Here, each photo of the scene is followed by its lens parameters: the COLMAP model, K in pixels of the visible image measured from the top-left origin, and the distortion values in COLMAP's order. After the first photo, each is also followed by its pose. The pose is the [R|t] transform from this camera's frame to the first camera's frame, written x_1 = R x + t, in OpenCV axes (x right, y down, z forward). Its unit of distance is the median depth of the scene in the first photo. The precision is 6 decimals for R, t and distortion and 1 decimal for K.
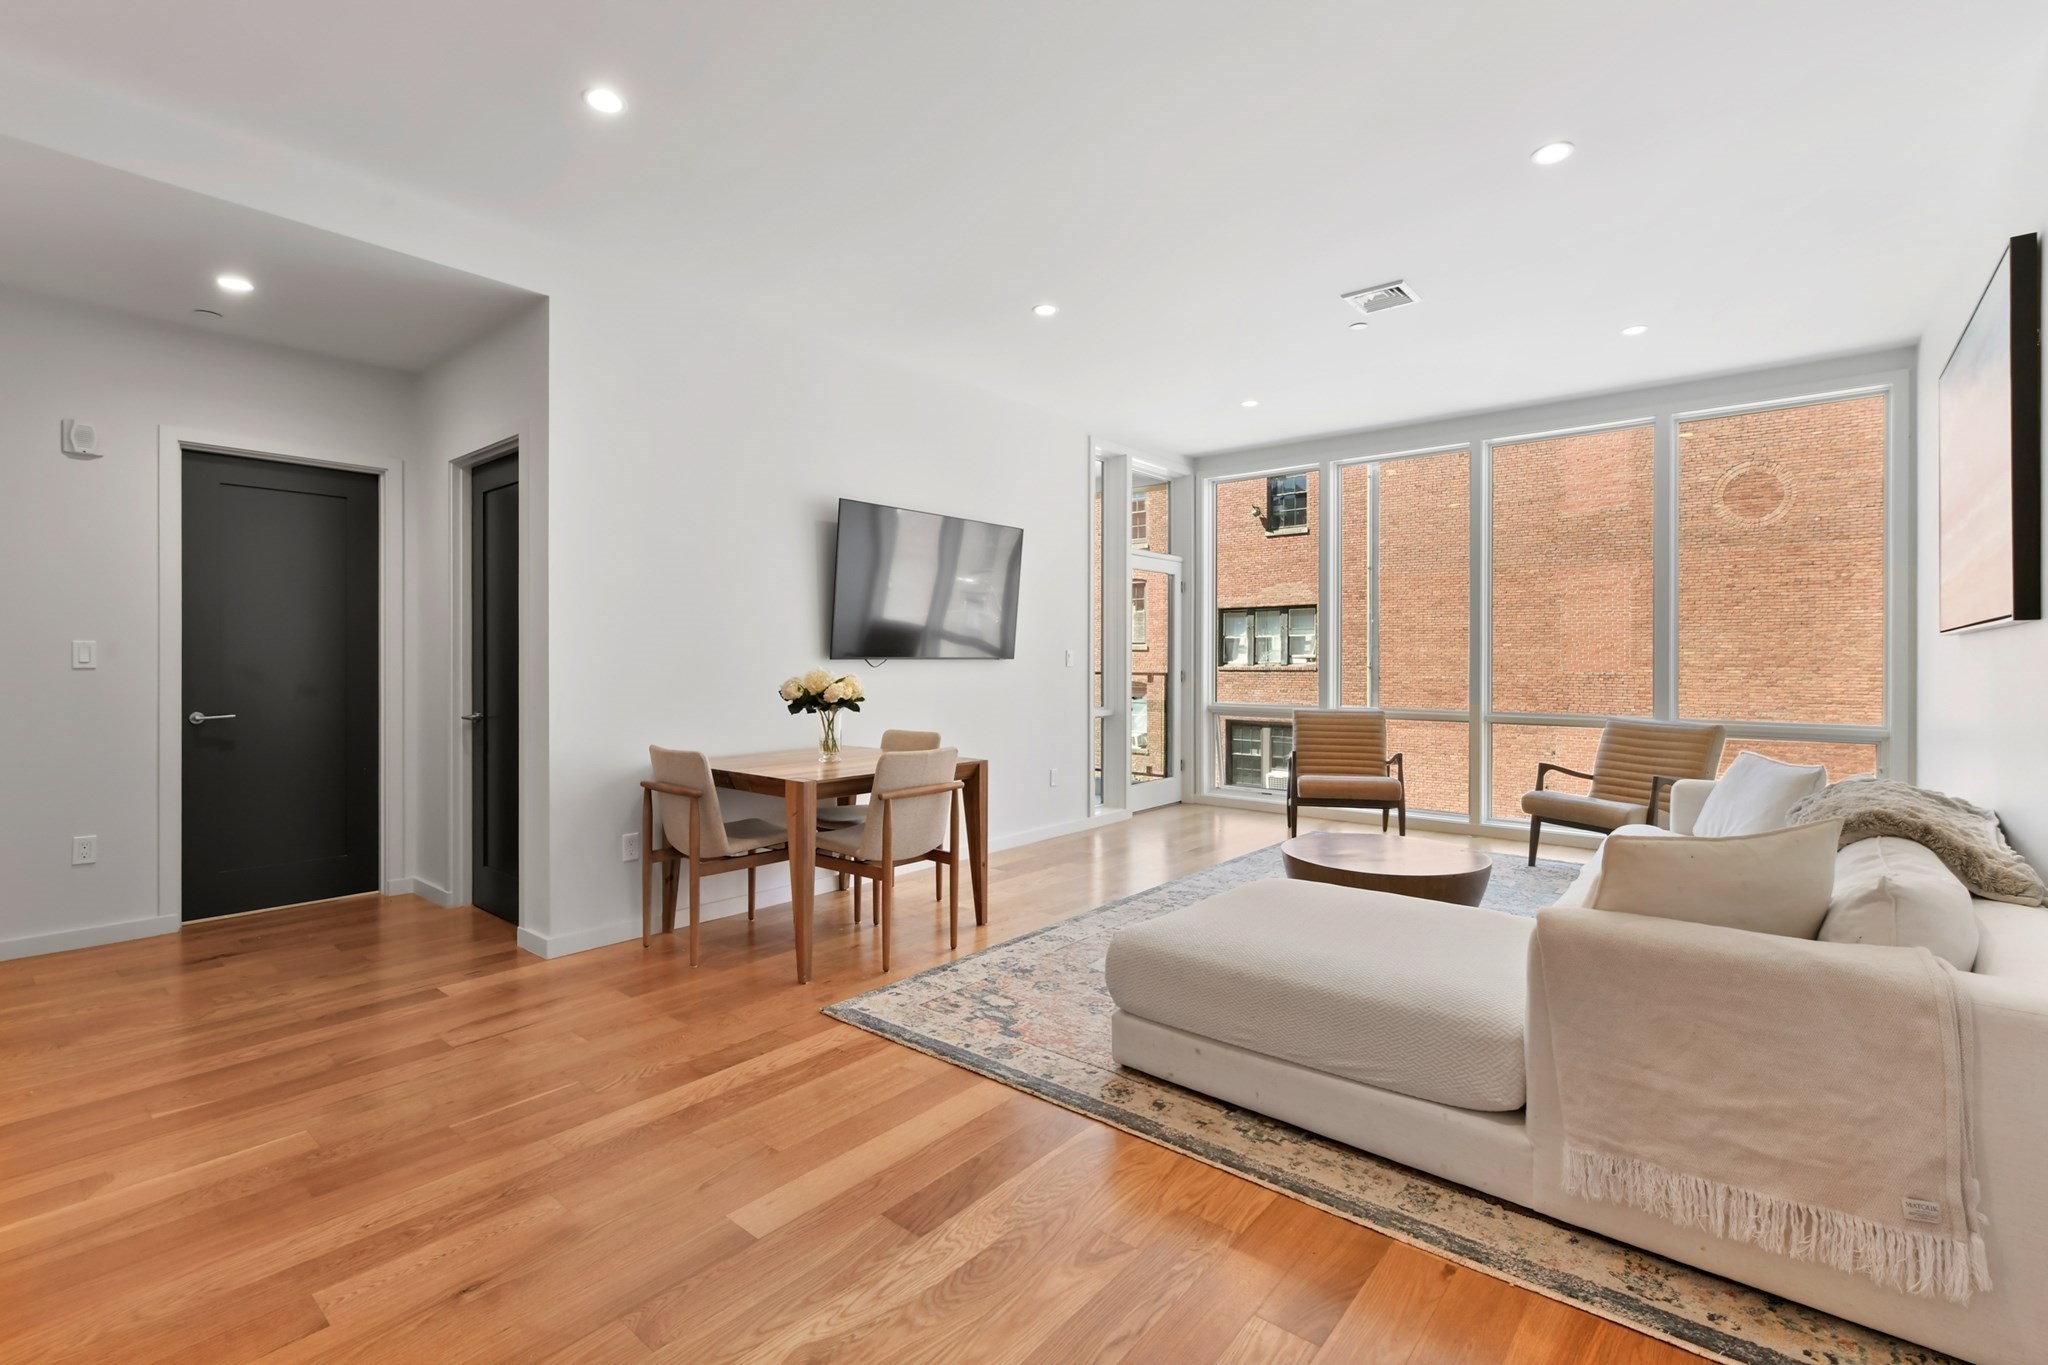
lens RADIAL K [[897.3, 0, 1031.0], [0, 897.3, 664.9], [0, 0, 1]] dist [-0.001081, -0.000849]
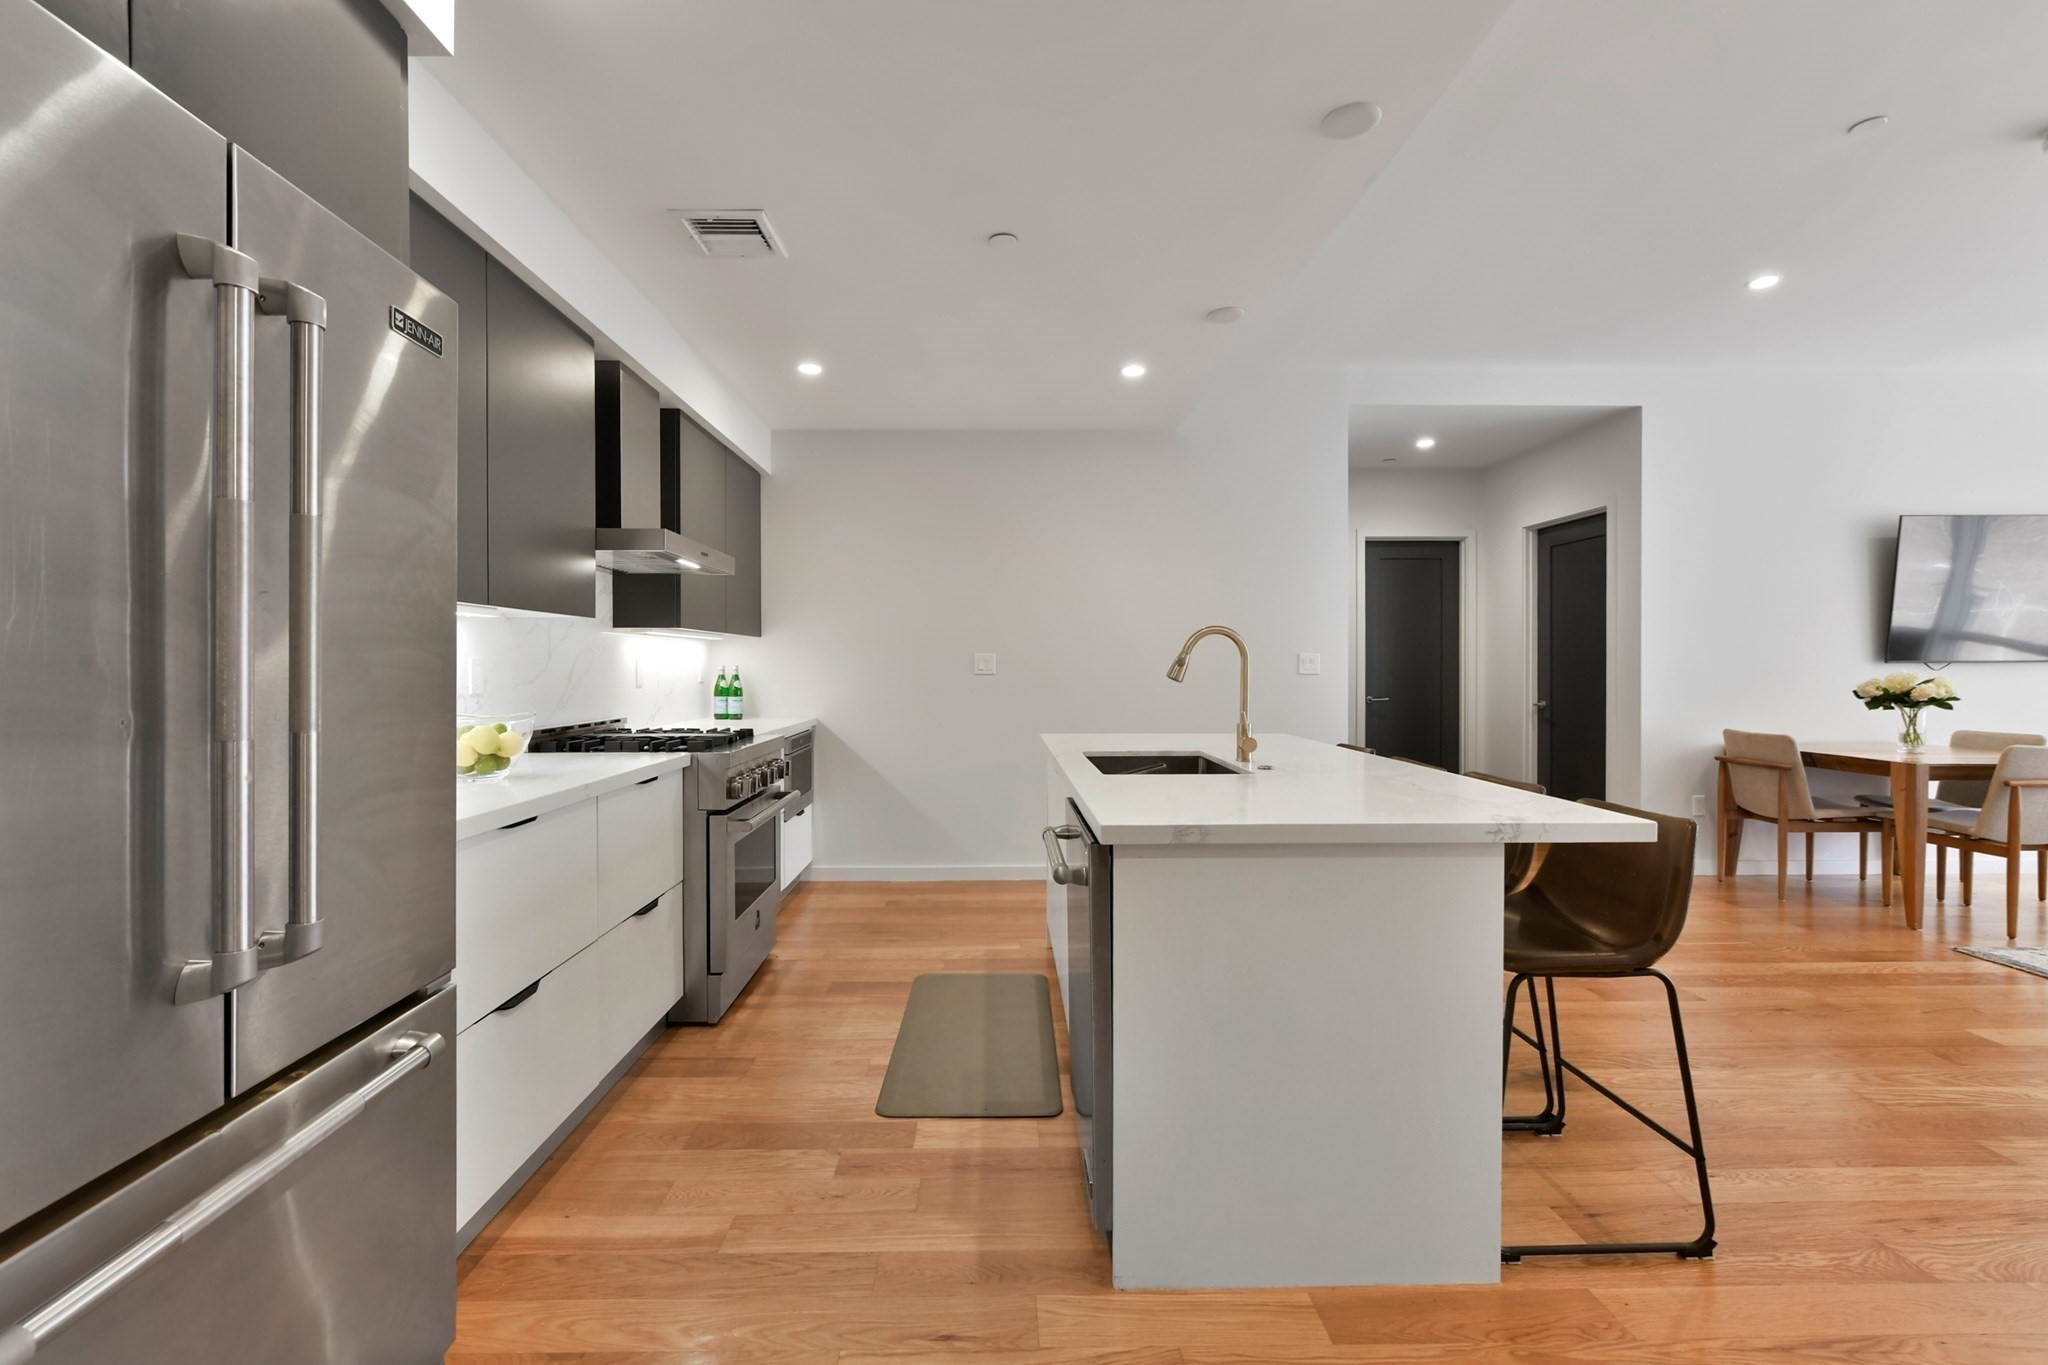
lens RADIAL K [[834.2, 0, 1020.7], [0, 834.2, 674.2], [0, 0, 1]] dist [-0.010750, -0.000043]
pose [[0.635432, 0.005751, -0.772136, -0.168781], [-0.002648, 0.999983, 0.005268, 0.007287], [0.772153, -0.001303, 0.635436, -0.653124]]
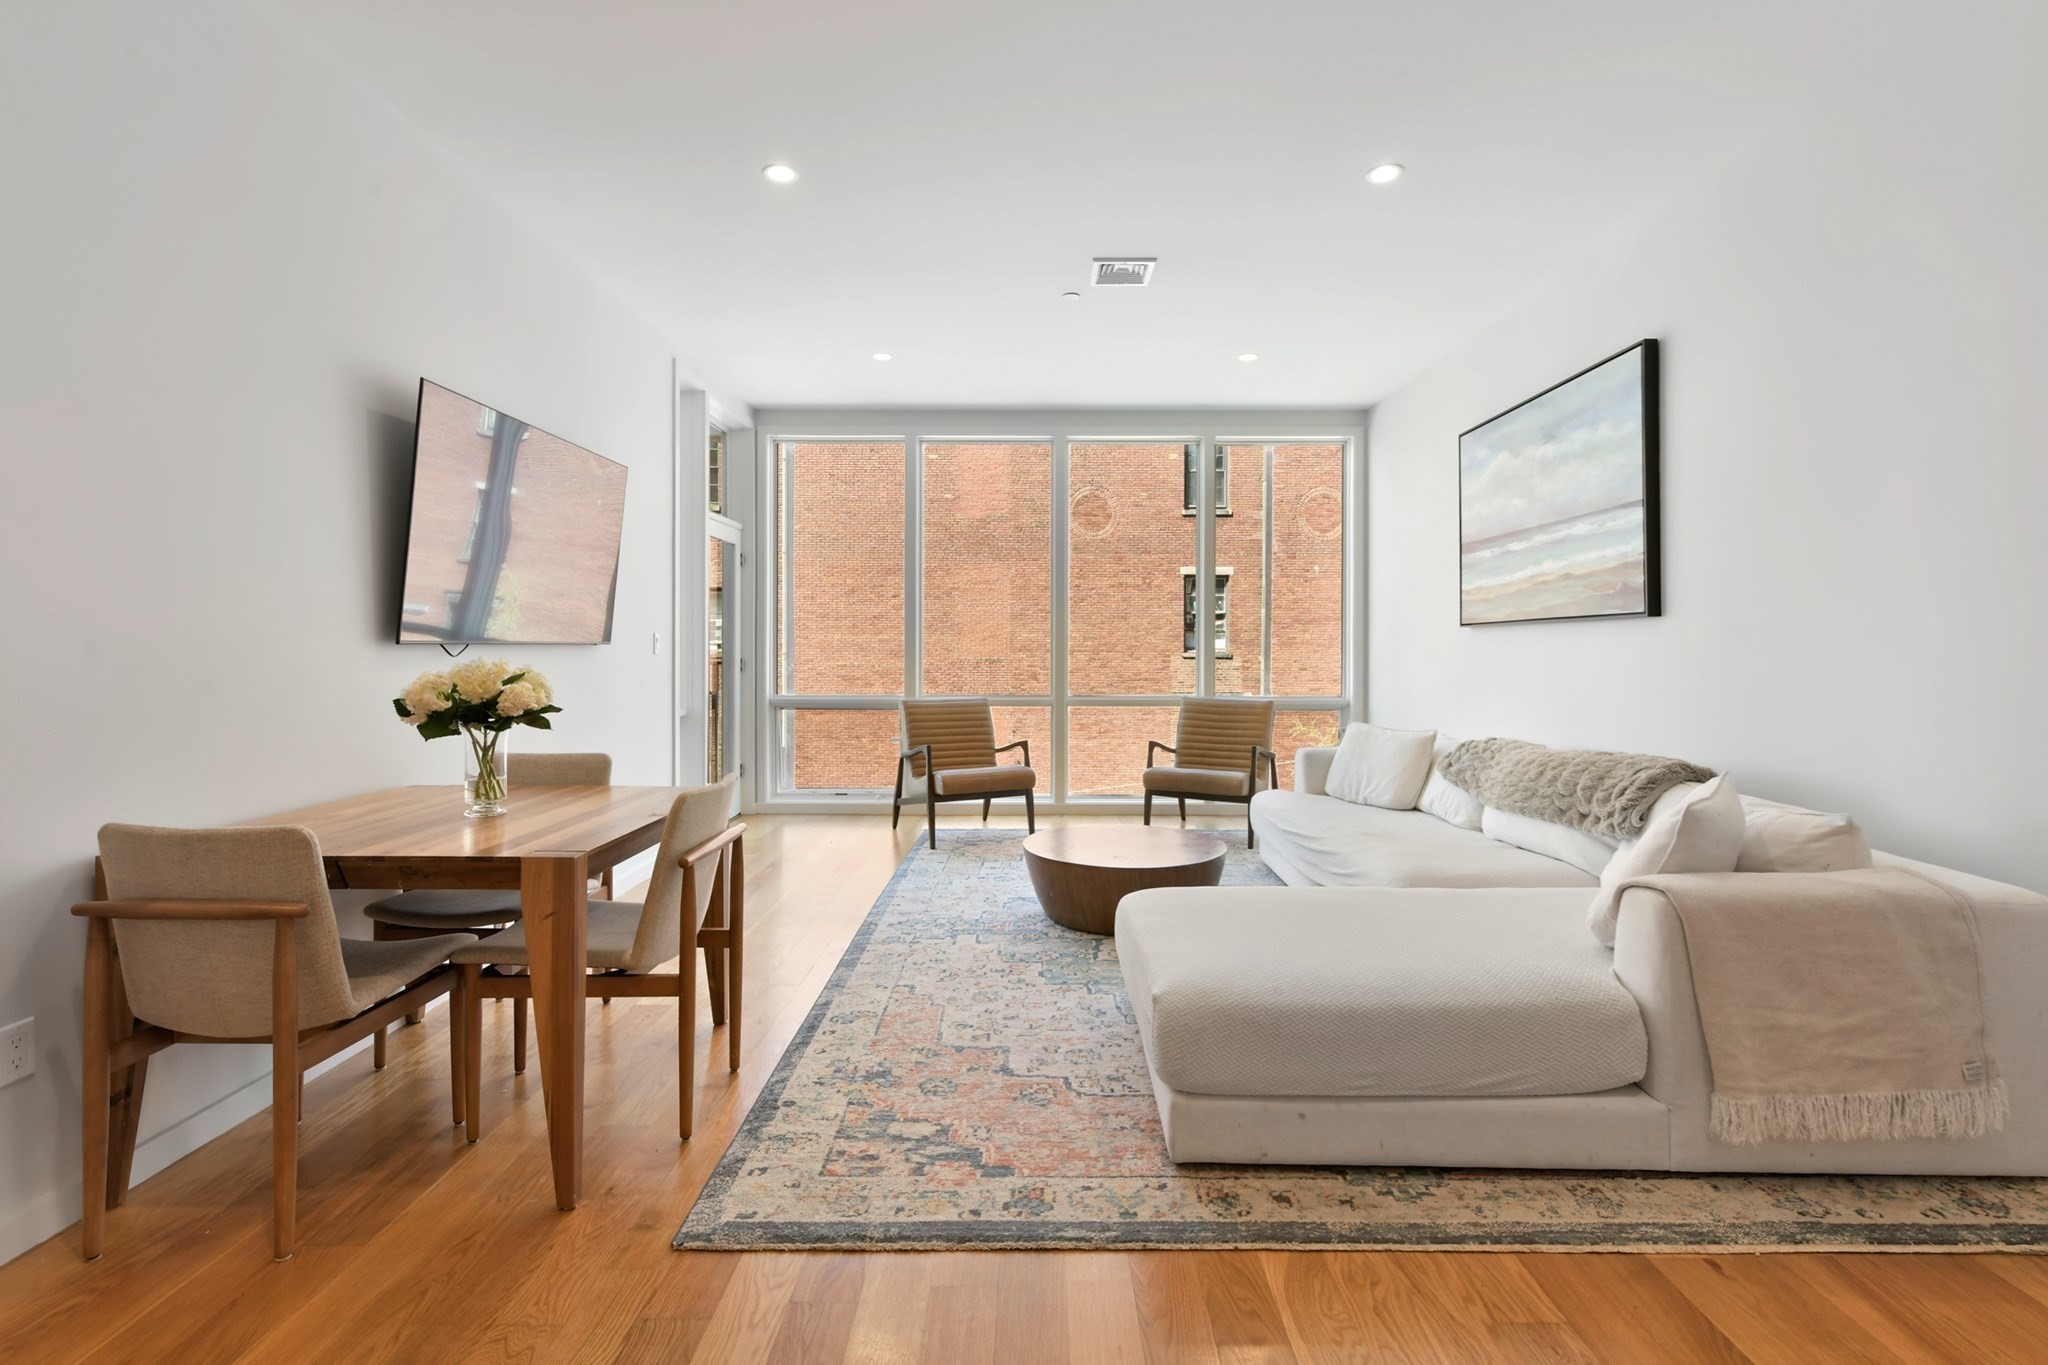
lens RADIAL K [[925.7, 0, 1029.4], [0, 925.7, 651.9], [0, 0, 1]] dist [0.001060, 0.000955]
pose [[0.778927, -0.003536, 0.627104, -0.407264], [0.003435, 0.999993, 0.001373, -0.000337], [-0.627105, 0.001084, 0.778934, 0.366014]]
